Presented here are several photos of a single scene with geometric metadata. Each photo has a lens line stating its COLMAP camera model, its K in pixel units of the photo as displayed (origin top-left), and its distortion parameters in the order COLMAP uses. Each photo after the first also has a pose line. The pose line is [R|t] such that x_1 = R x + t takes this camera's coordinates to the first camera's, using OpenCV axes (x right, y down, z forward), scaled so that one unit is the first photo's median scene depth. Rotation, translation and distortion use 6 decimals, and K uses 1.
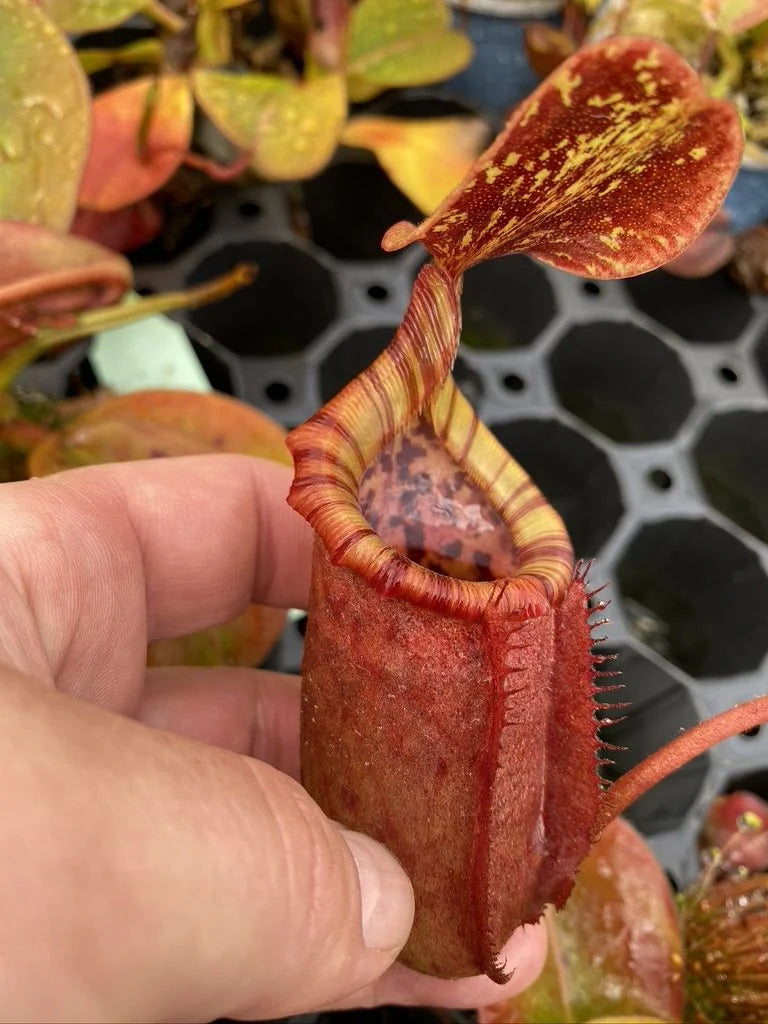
lens RADIAL K [[887.9, 0, 384.0], [0, 887.9, 512.0], [0, 0, 1]] dist [0.004473, 0.007914]
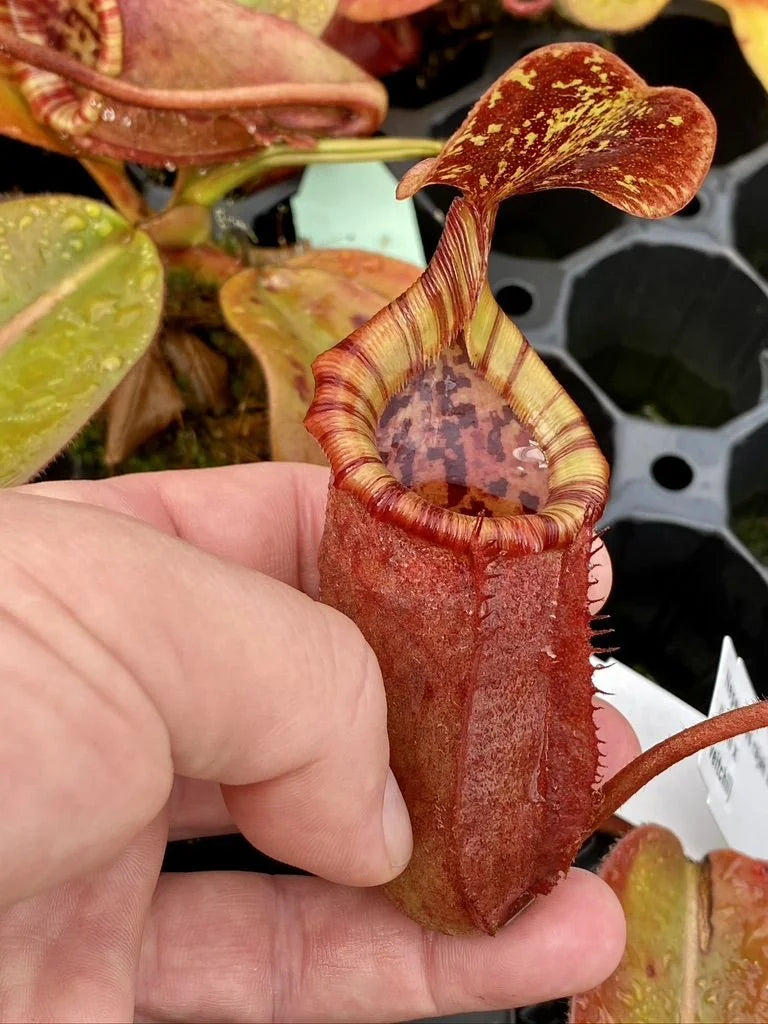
lens RADIAL K [[1825.9, 0, 384.0], [0, 1825.9, 512.0], [0, 0, 1]] dist [-0.017263, 2.217930]
pose [[0.970855, 0.074860, -0.227676, 0.466810], [-0.066204, 0.996771, 0.045431, -0.013982], [0.230341, -0.029034, 0.972677, -1.037604]]
